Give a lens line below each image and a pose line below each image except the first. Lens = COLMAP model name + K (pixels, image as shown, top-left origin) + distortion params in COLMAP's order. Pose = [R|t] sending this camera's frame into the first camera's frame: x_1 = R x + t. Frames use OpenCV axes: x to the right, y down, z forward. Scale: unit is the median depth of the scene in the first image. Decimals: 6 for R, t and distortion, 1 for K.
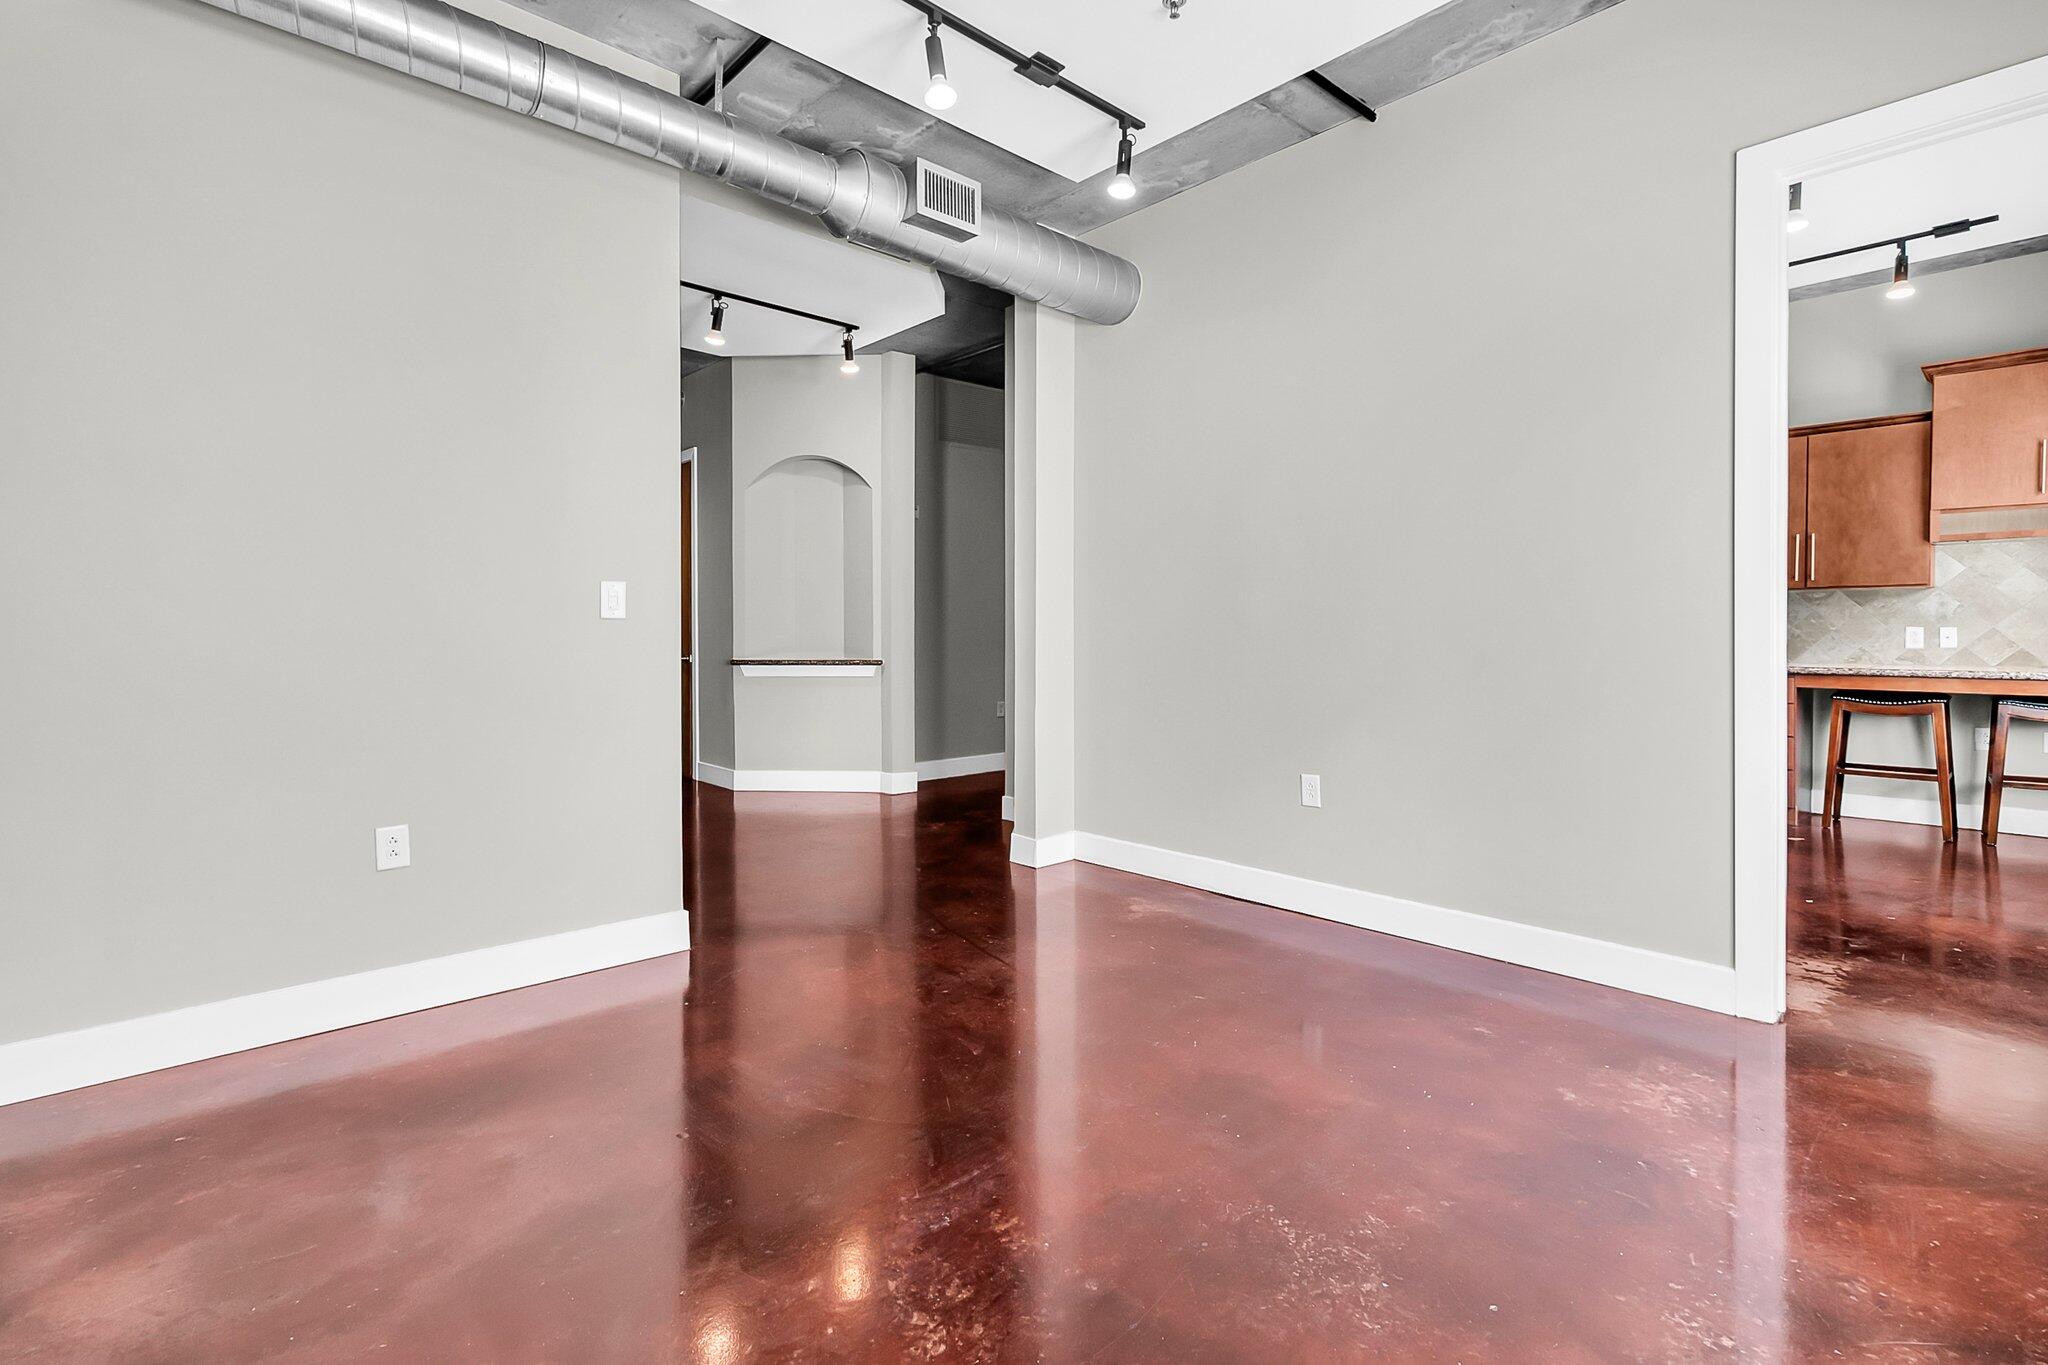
lens RADIAL K [[960.9, 0, 1025.9], [0, 960.9, 638.4], [0, 0, 1]] dist [0.001121, 0.001503]
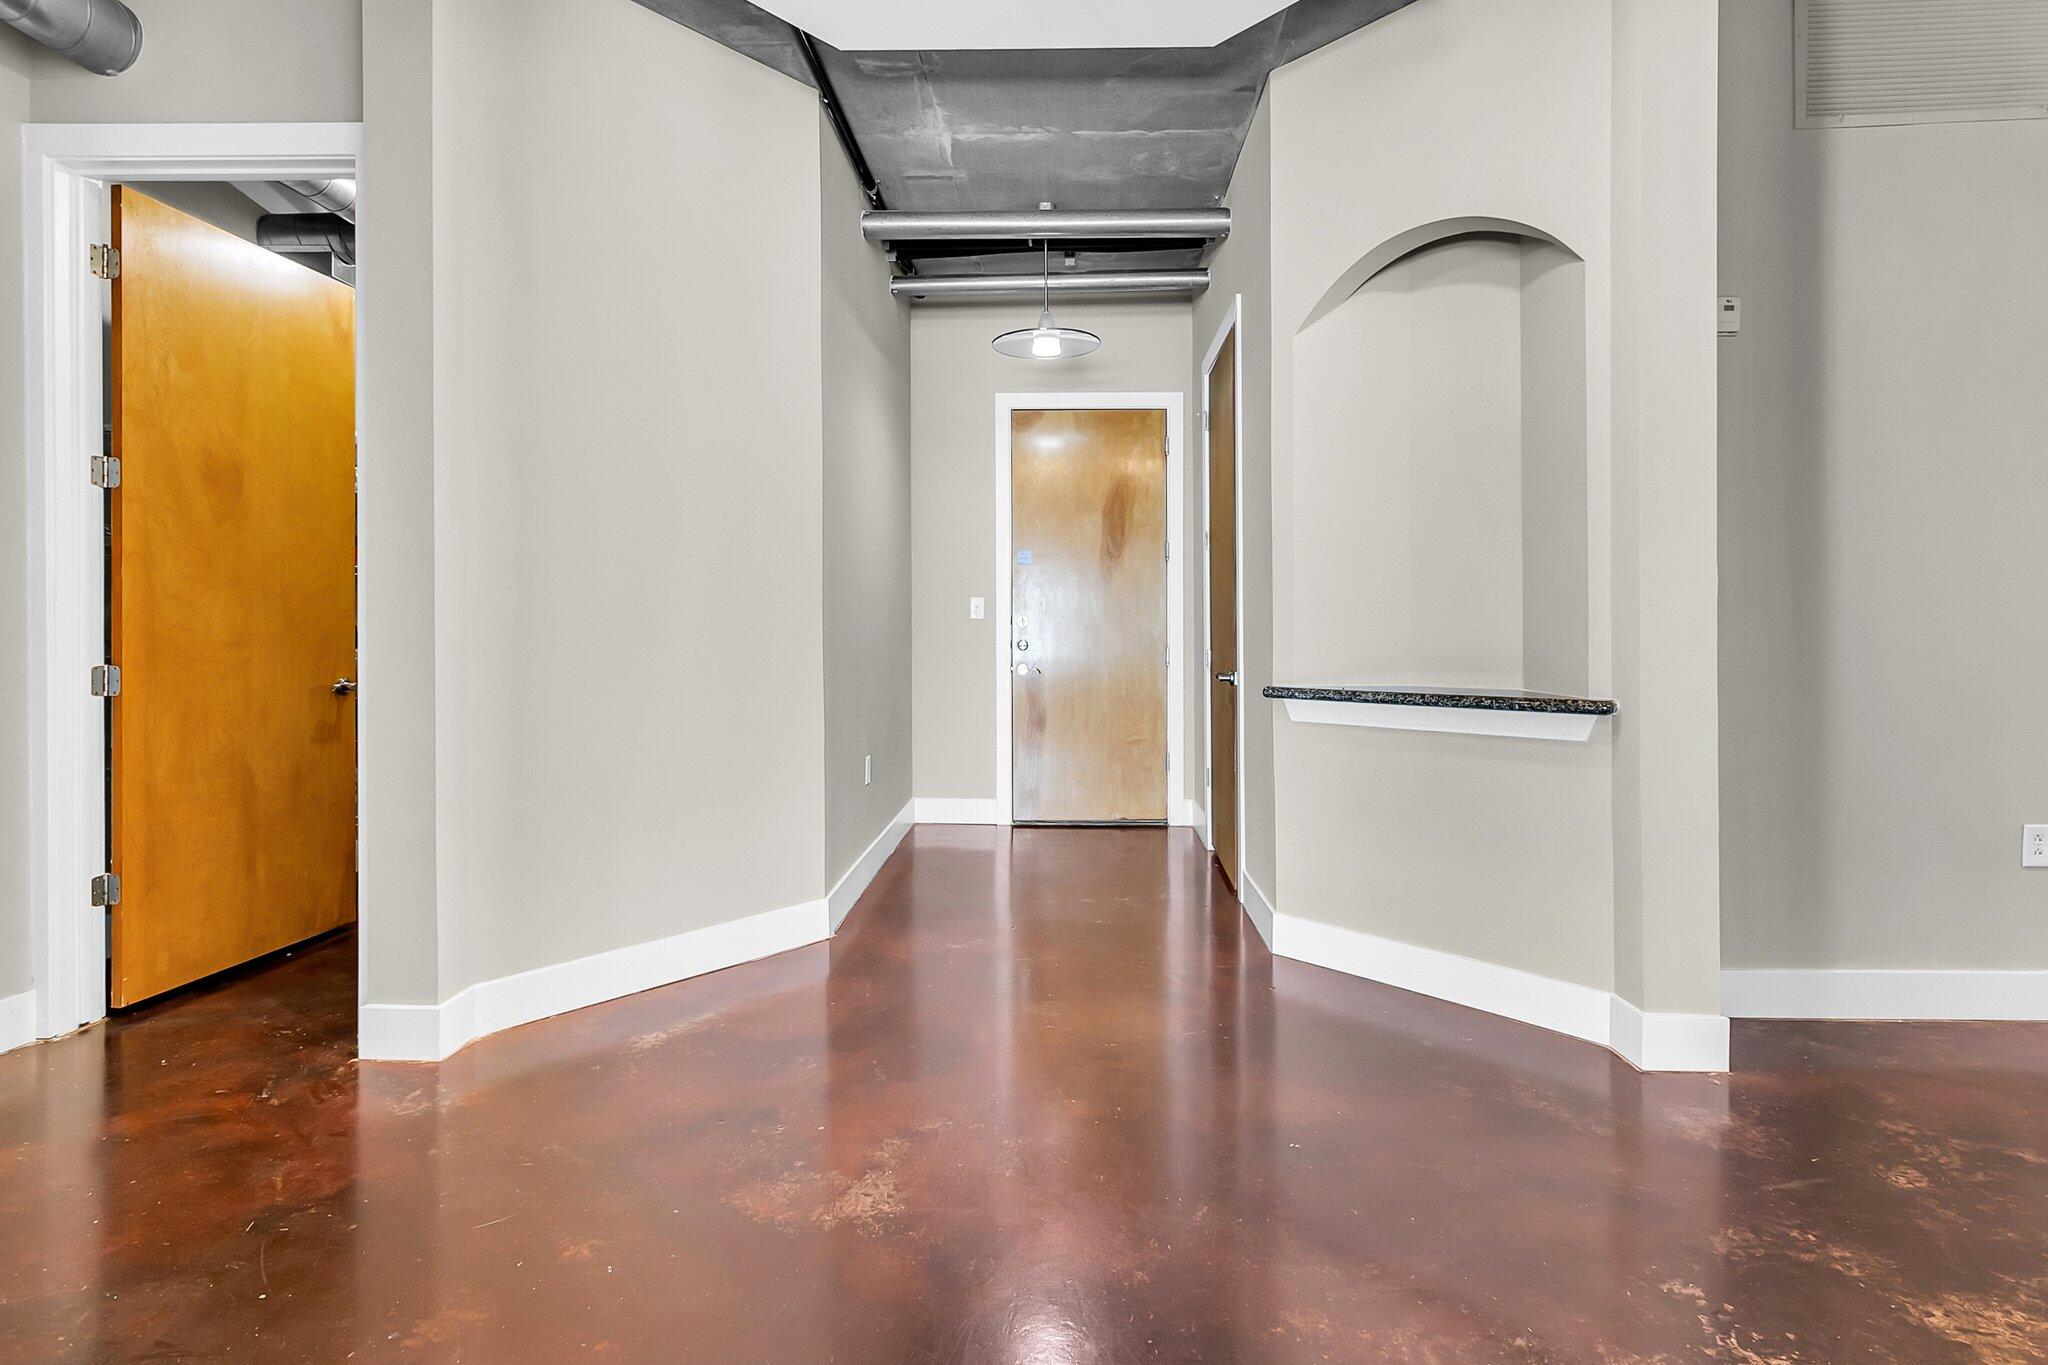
lens RADIAL K [[960.9, 0, 1025.9], [0, 960.9, 638.4], [0, 0, 1]] dist [0.001121, 0.001503]
pose [[0.772366, -0.002742, -0.635172, -0.086543], [-0.017315, 0.999528, -0.025370, 0.012325], [0.634942, 0.030592, 0.771954, 0.548212]]
